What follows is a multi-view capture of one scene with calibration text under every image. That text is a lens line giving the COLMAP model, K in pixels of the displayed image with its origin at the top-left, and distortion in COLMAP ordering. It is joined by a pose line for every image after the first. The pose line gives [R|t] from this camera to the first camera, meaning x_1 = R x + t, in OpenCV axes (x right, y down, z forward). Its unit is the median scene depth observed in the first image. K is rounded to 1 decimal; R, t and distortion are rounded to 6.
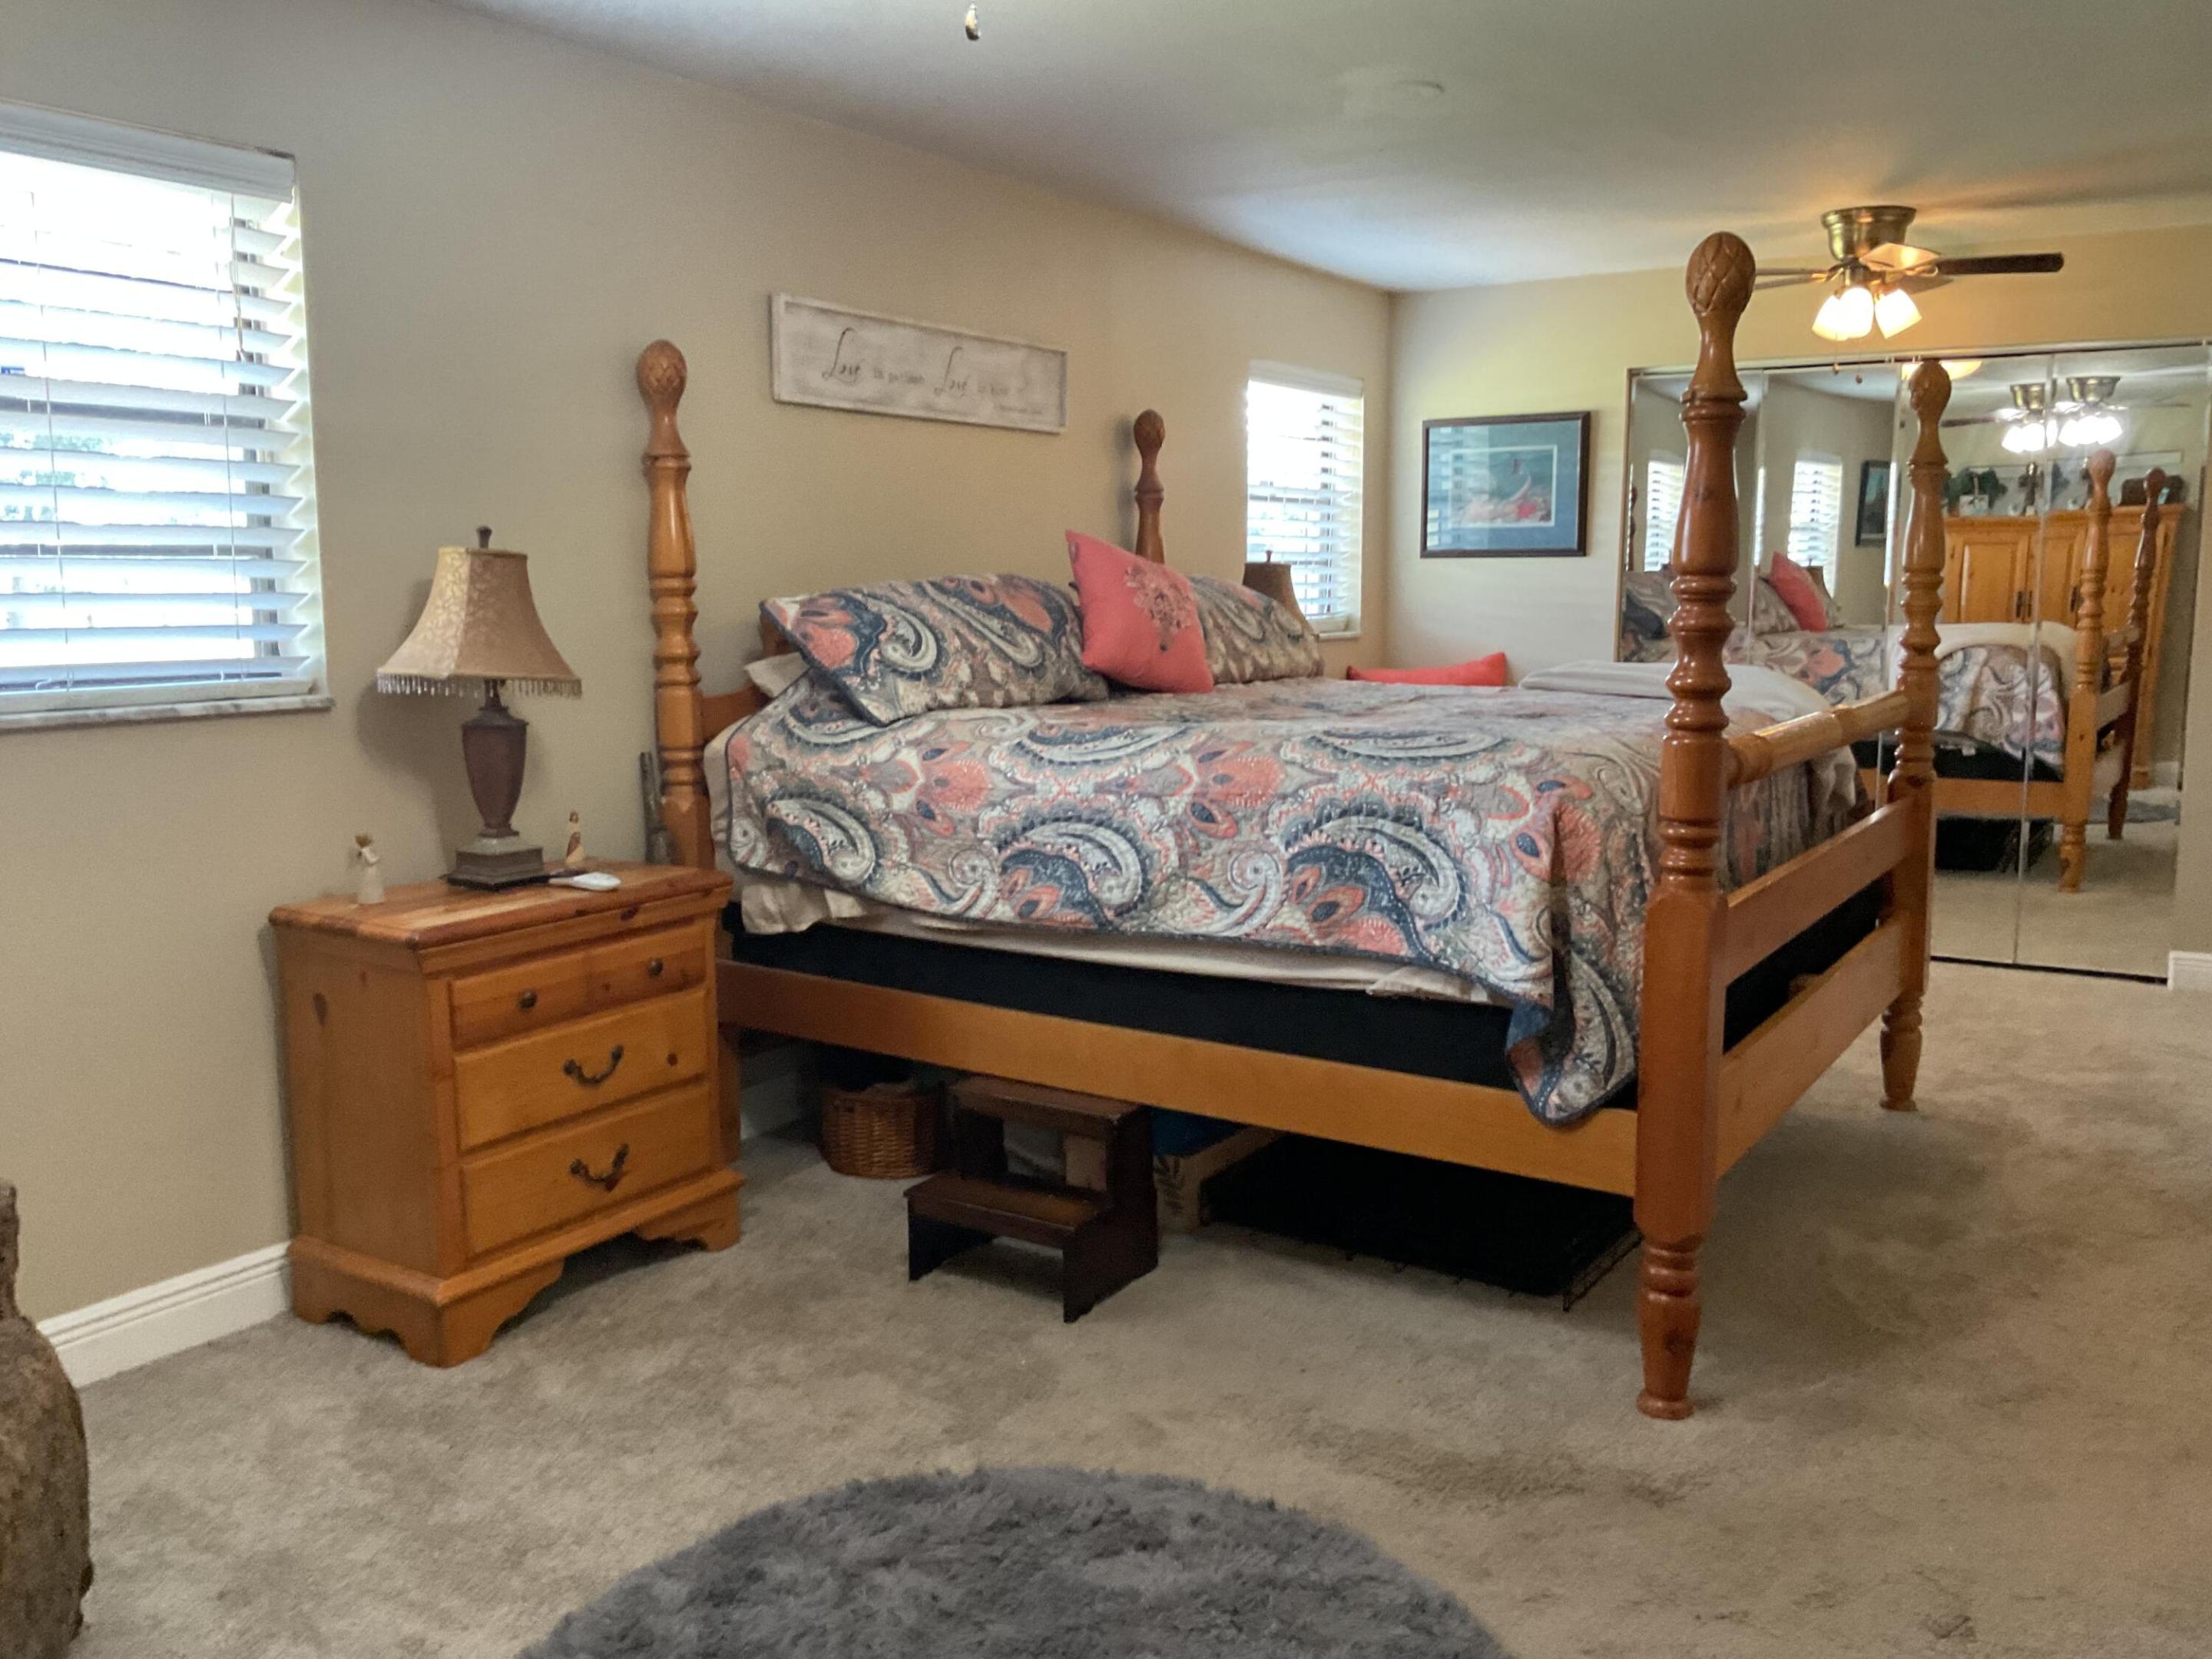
lens RADIAL K [[1835.4, 0, 1105.4], [0, 1835.4, 836.3], [0, 0, 1]] dist [0.063399, -0.111915]
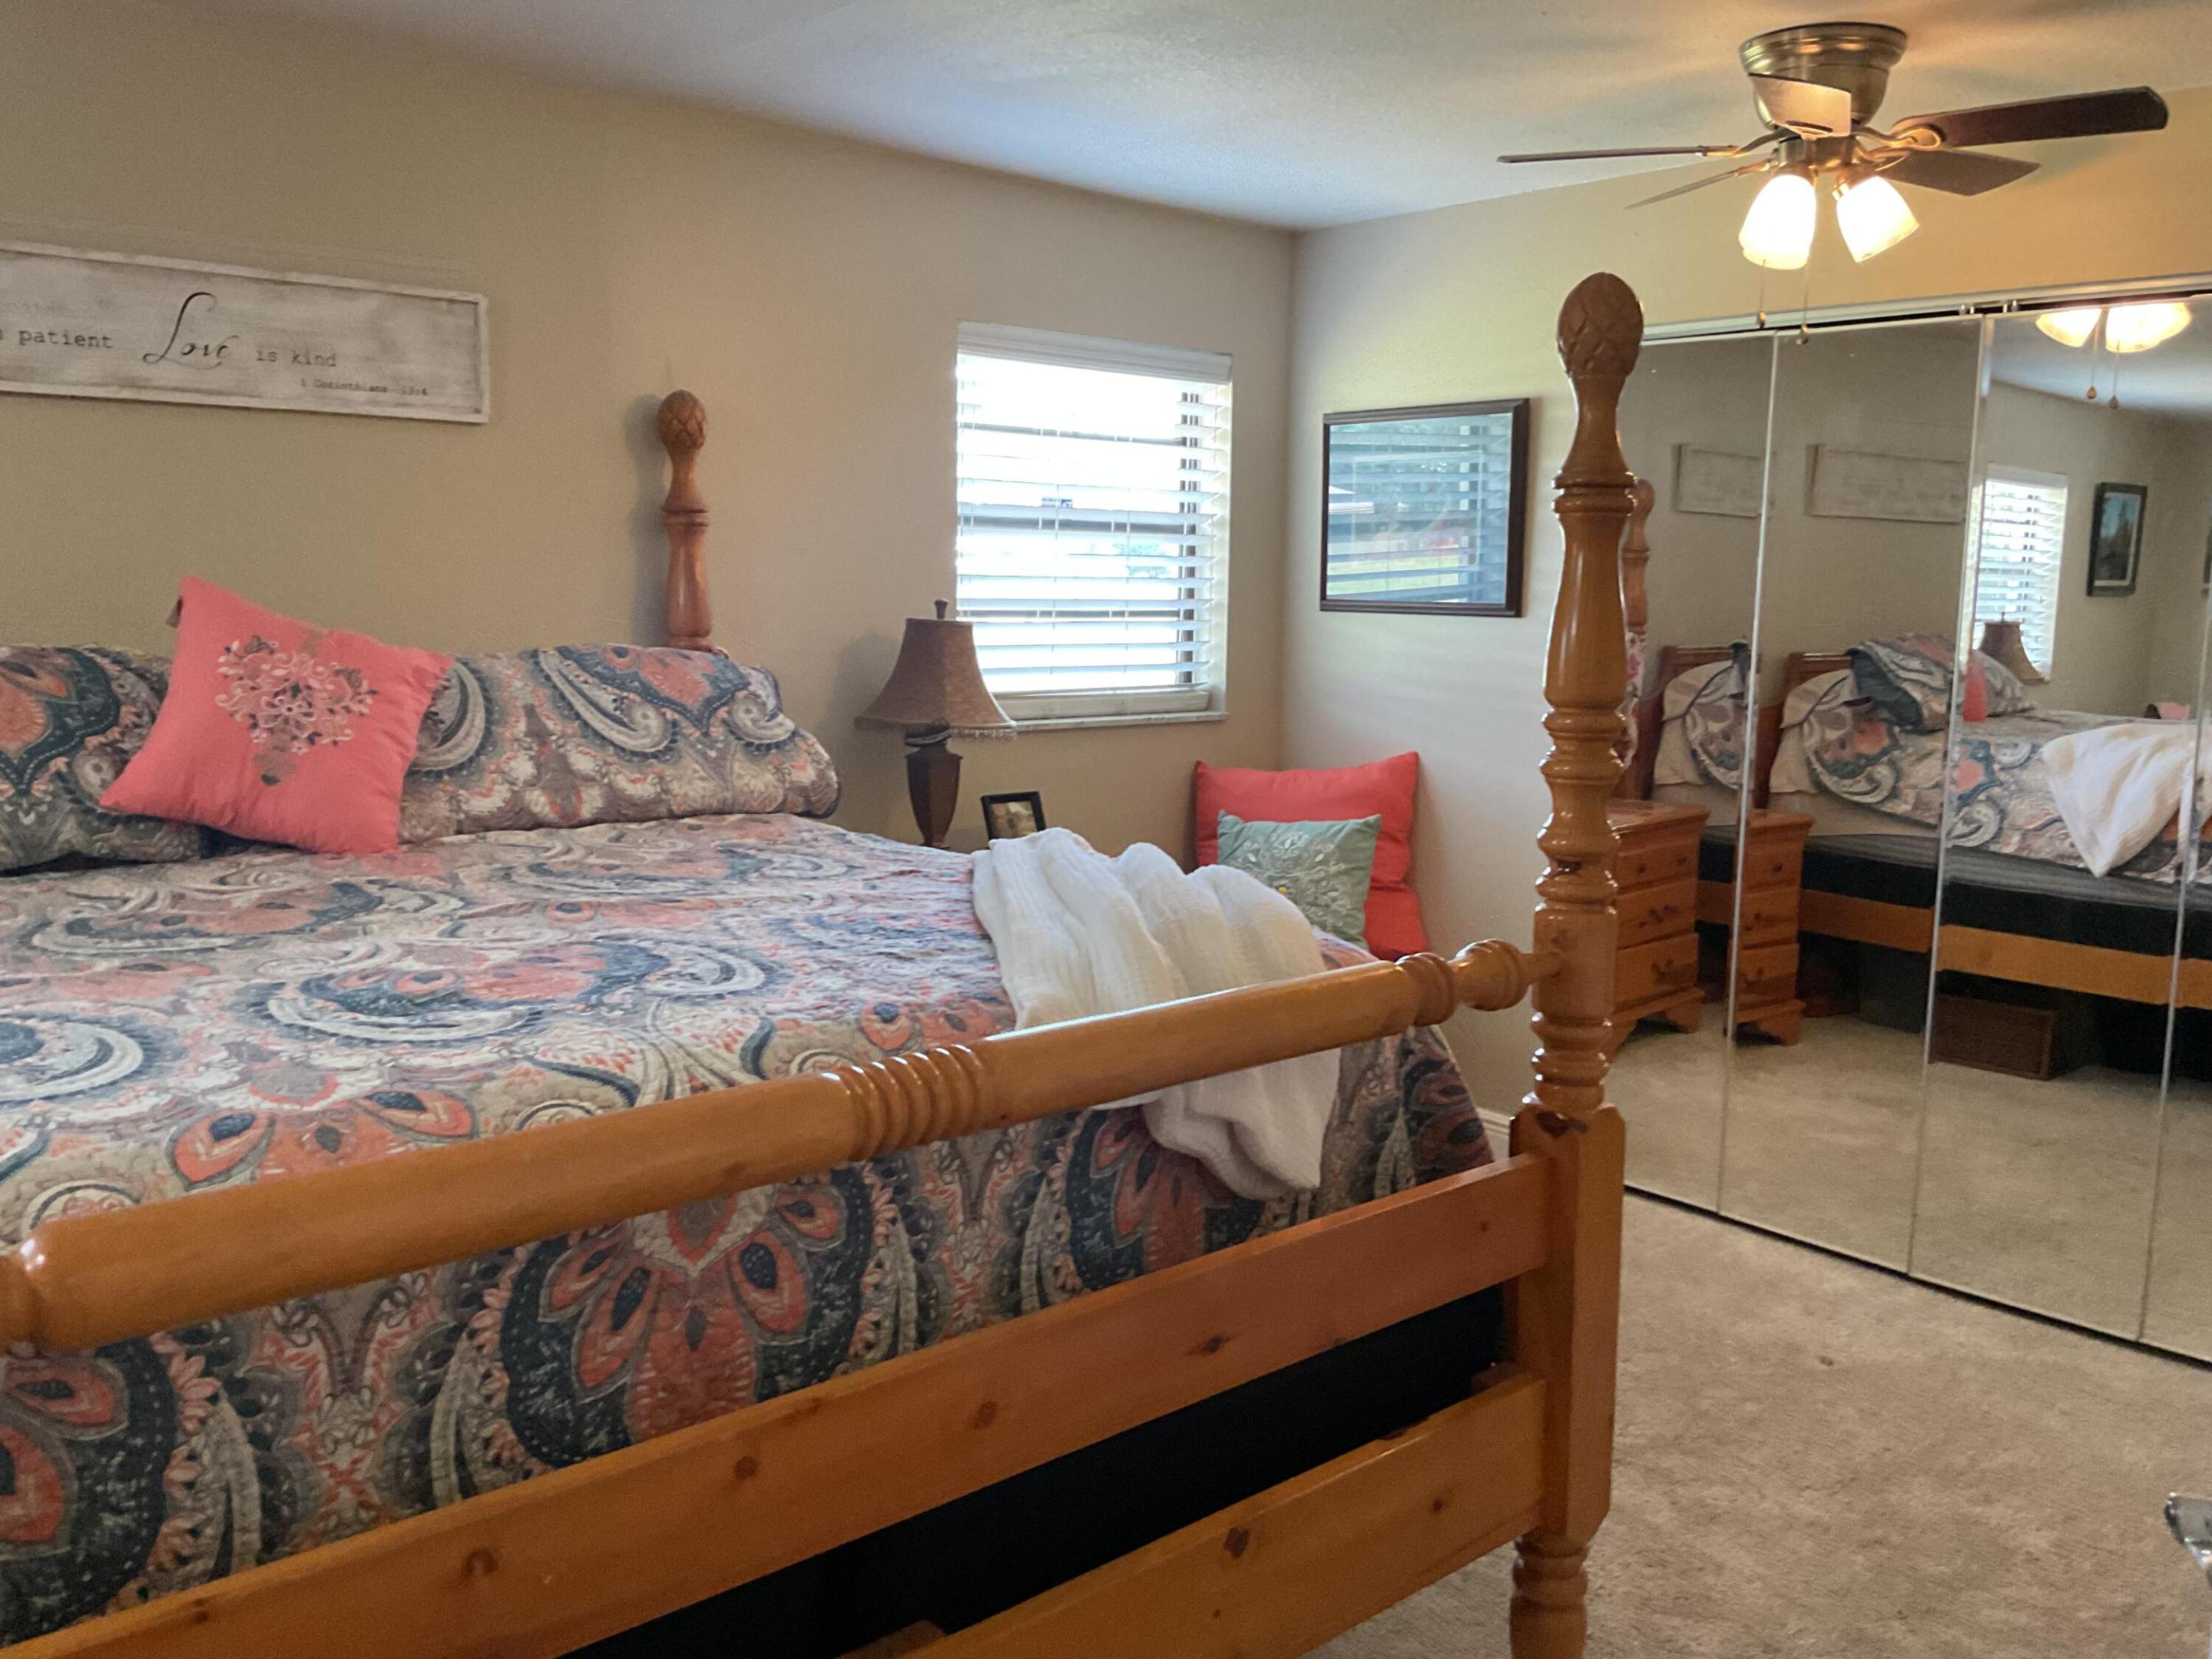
lens RADIAL K [[1835.4, 0, 1118.6], [0, 1835.4, 834.0], [0, 0, 1]] dist [0.063399, -0.111915]
pose [[0.973344, 0.043174, -0.225249, 0.305565], [-0.045979, 0.998916, -0.007220, -0.066759], [0.224693, 0.017385, 0.974275, 0.348708]]
